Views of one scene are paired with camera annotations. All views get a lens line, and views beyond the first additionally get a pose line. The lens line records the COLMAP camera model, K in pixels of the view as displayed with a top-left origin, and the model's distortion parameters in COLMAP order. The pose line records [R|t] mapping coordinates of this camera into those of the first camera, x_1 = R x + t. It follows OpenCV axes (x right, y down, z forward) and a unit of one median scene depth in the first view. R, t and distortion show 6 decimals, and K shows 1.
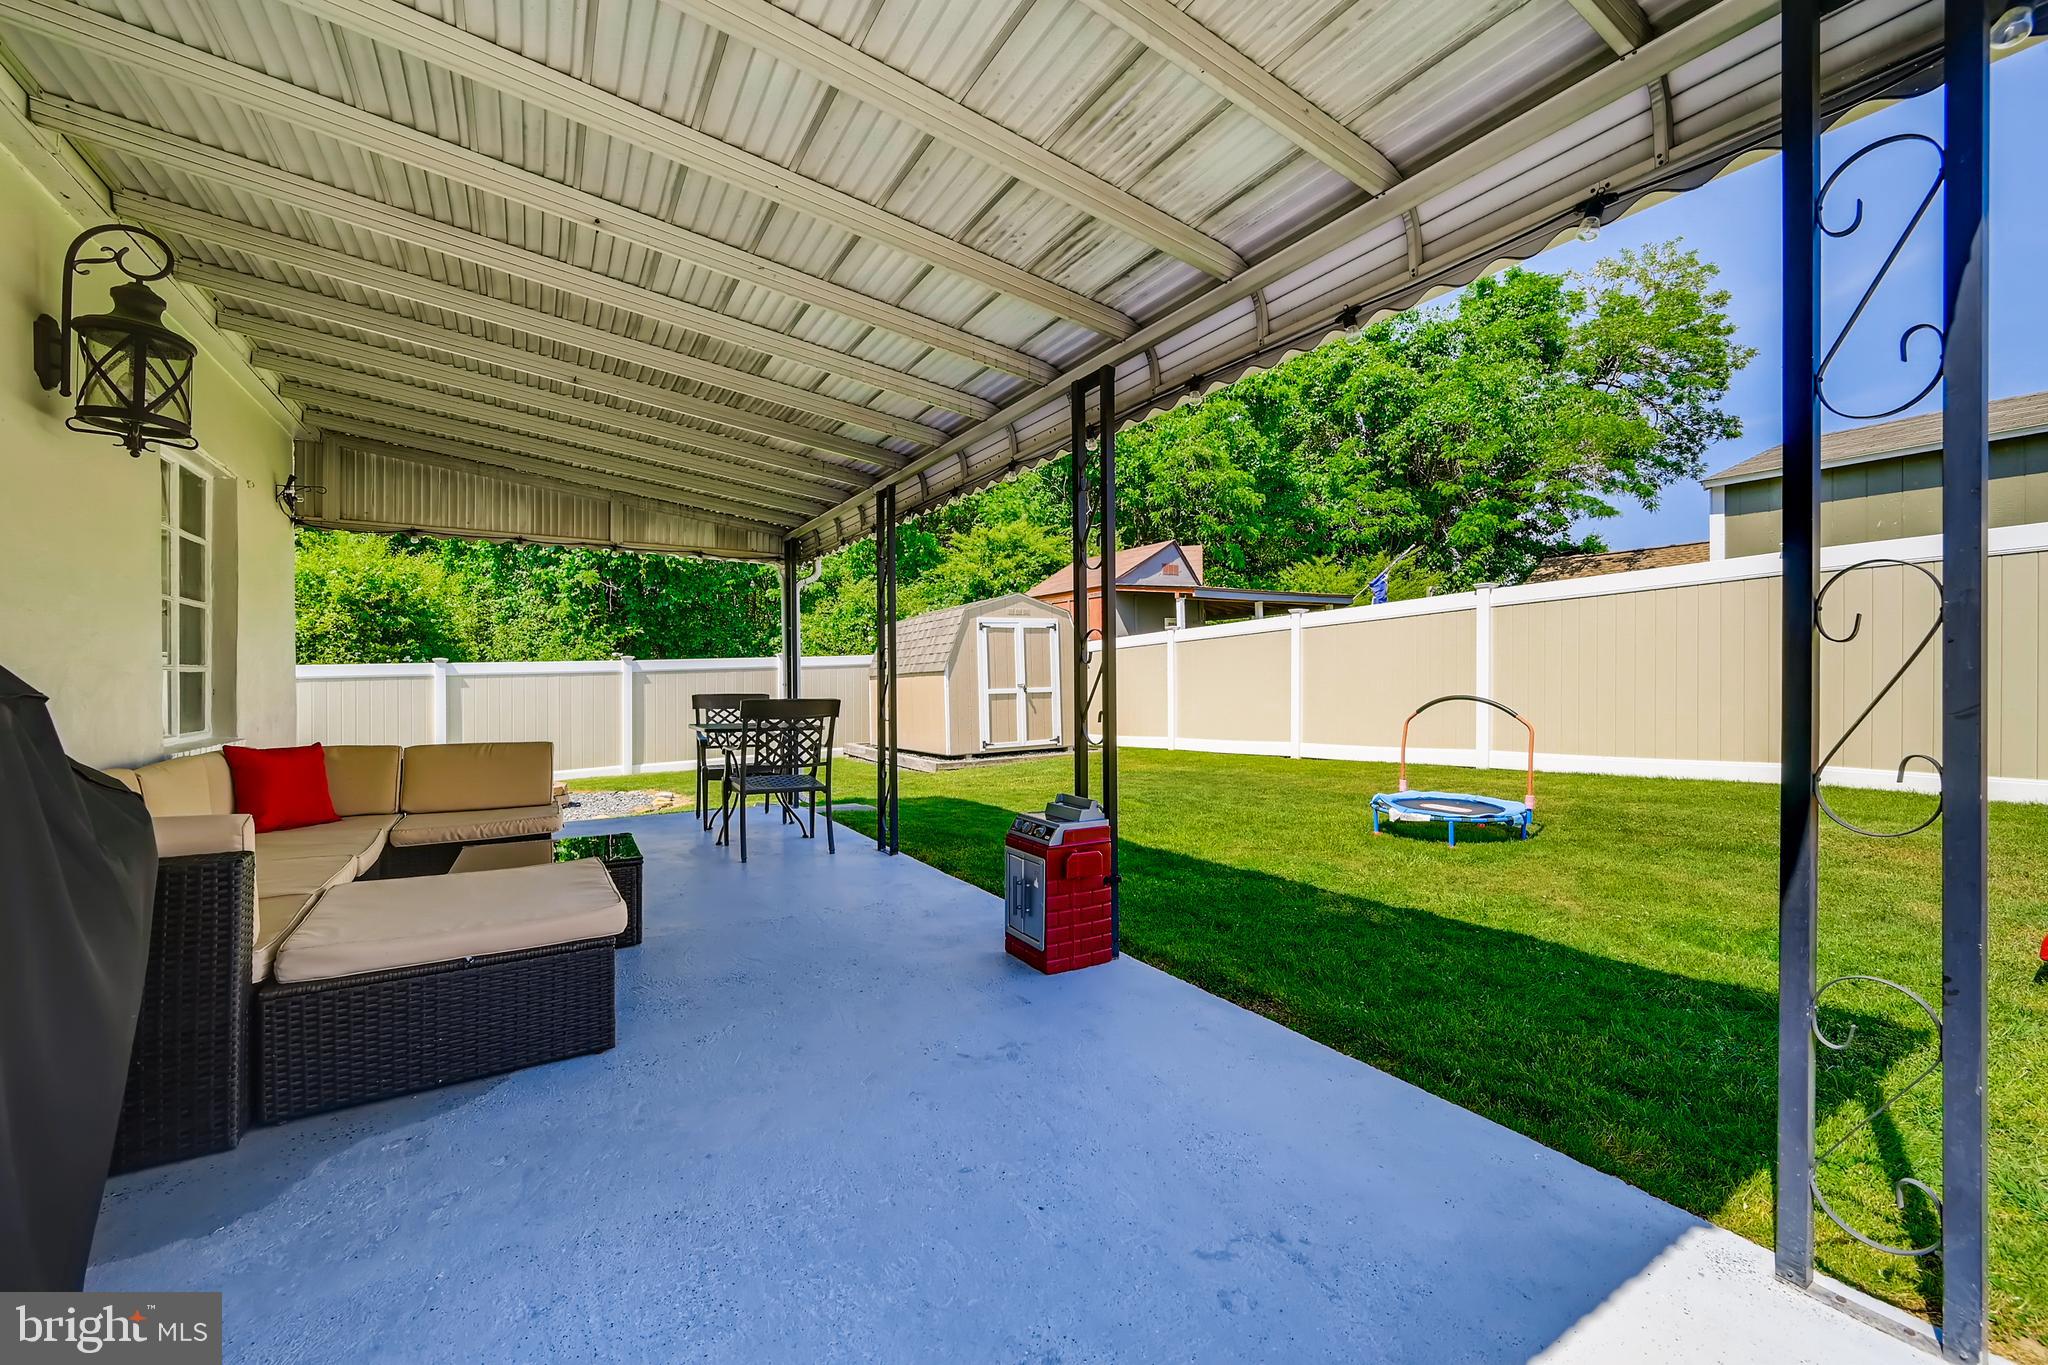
lens RADIAL K [[814.6, 0, 1011.7], [0, 814.6, 683.7], [0, 0, 1]] dist [-0.000664, 0.000025]
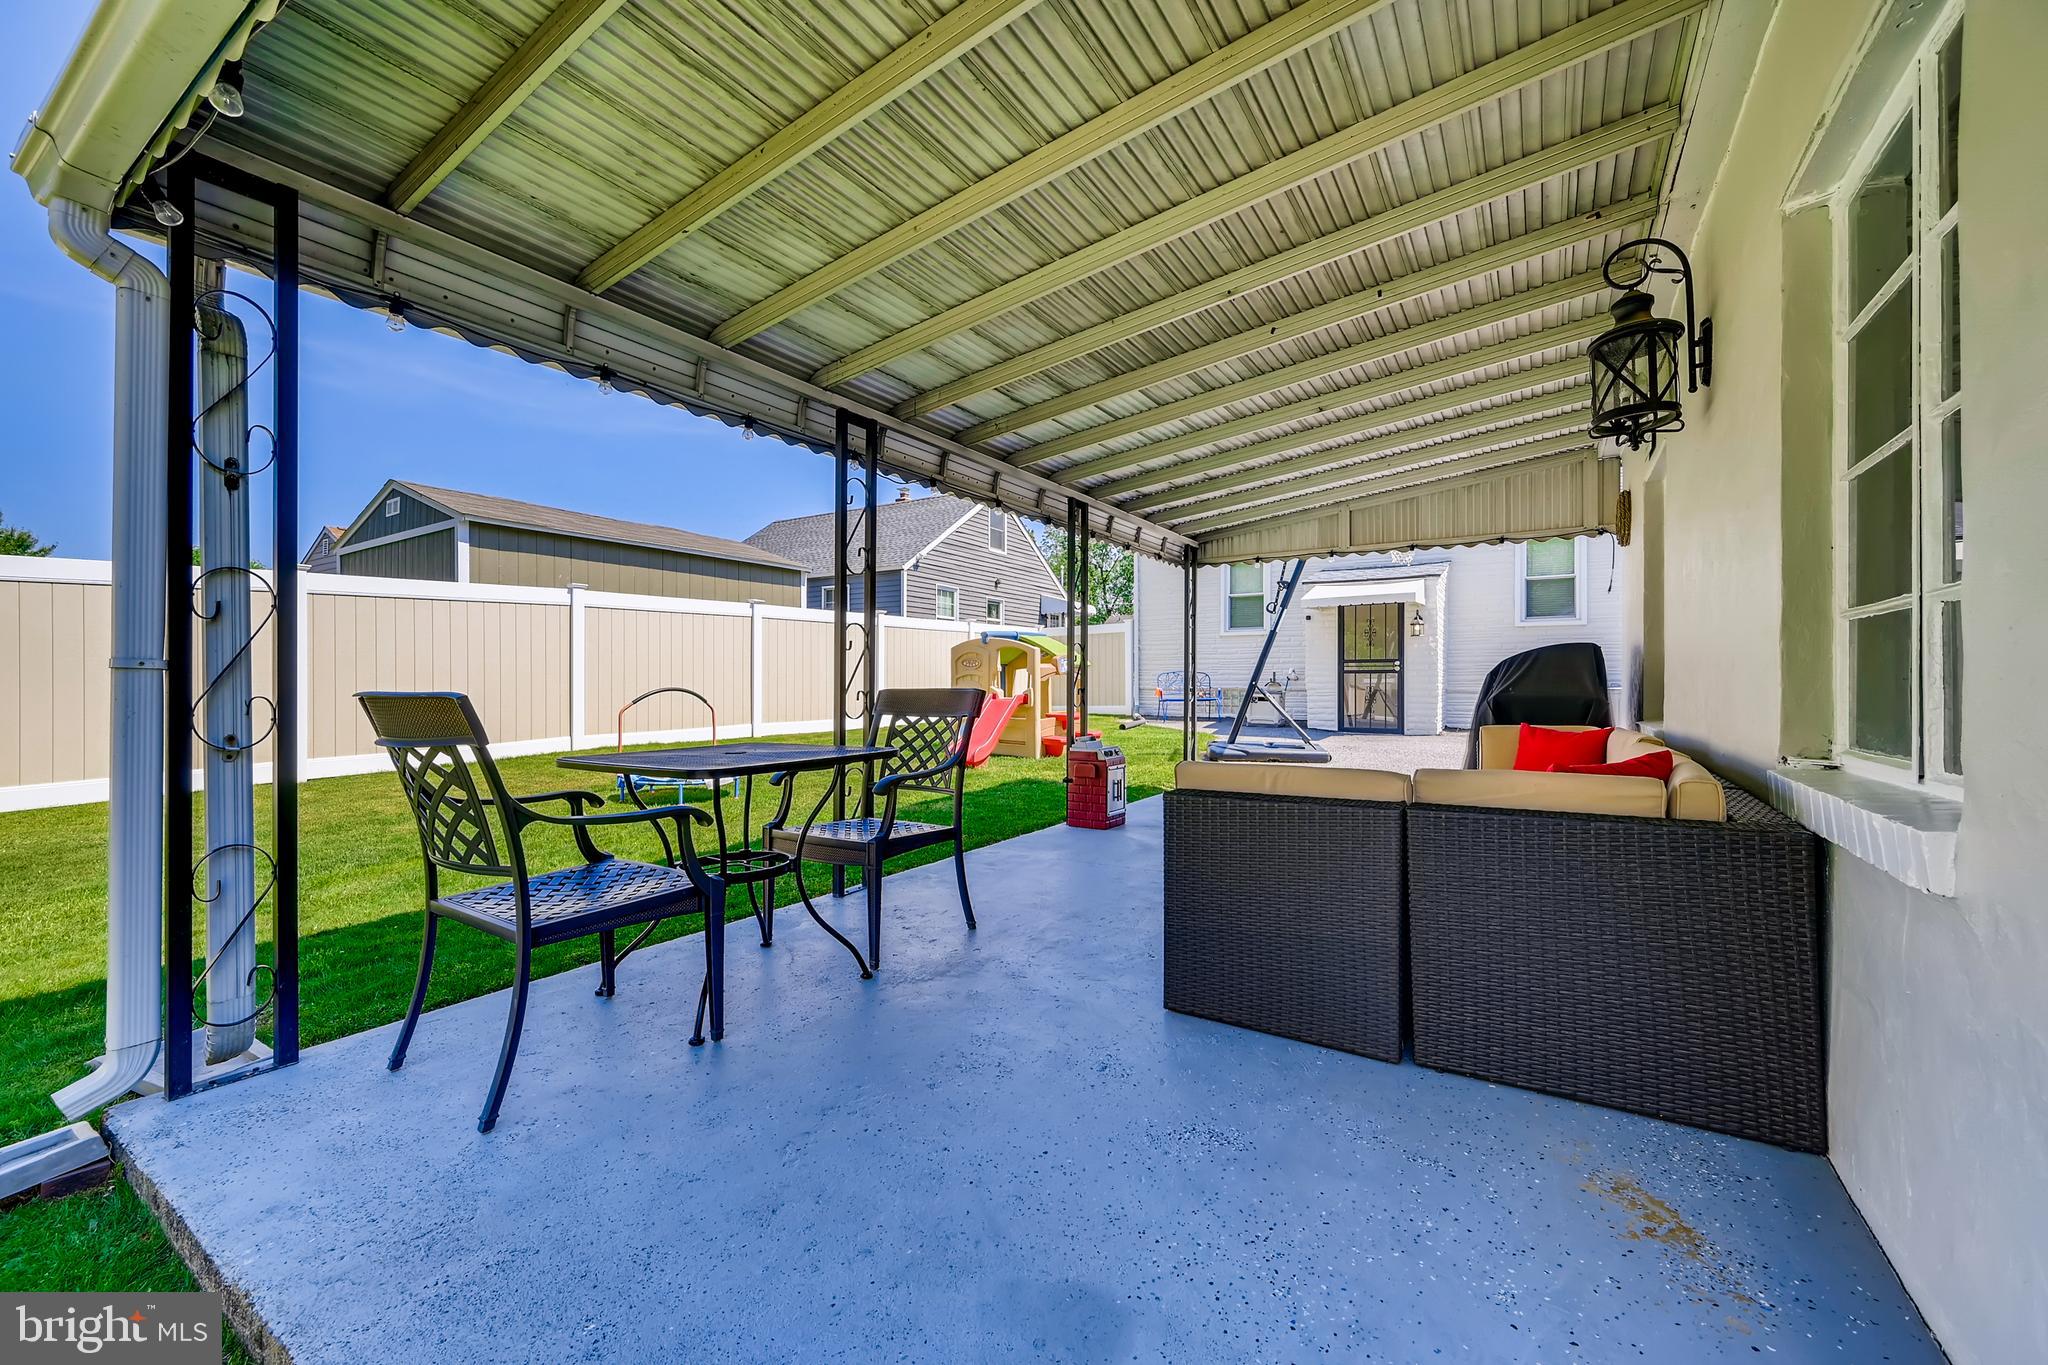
lens RADIAL K [[814.6, 0, 1027.4], [0, 814.6, 685.6], [0, 0, 1]] dist [-0.000664, 0.000025]
pose [[-0.466535, 0.007823, 0.884468, -0.361338], [0.016661, 0.999861, -0.000056, 0.008989], [-0.884346, 0.014710, -0.466600, 0.483051]]
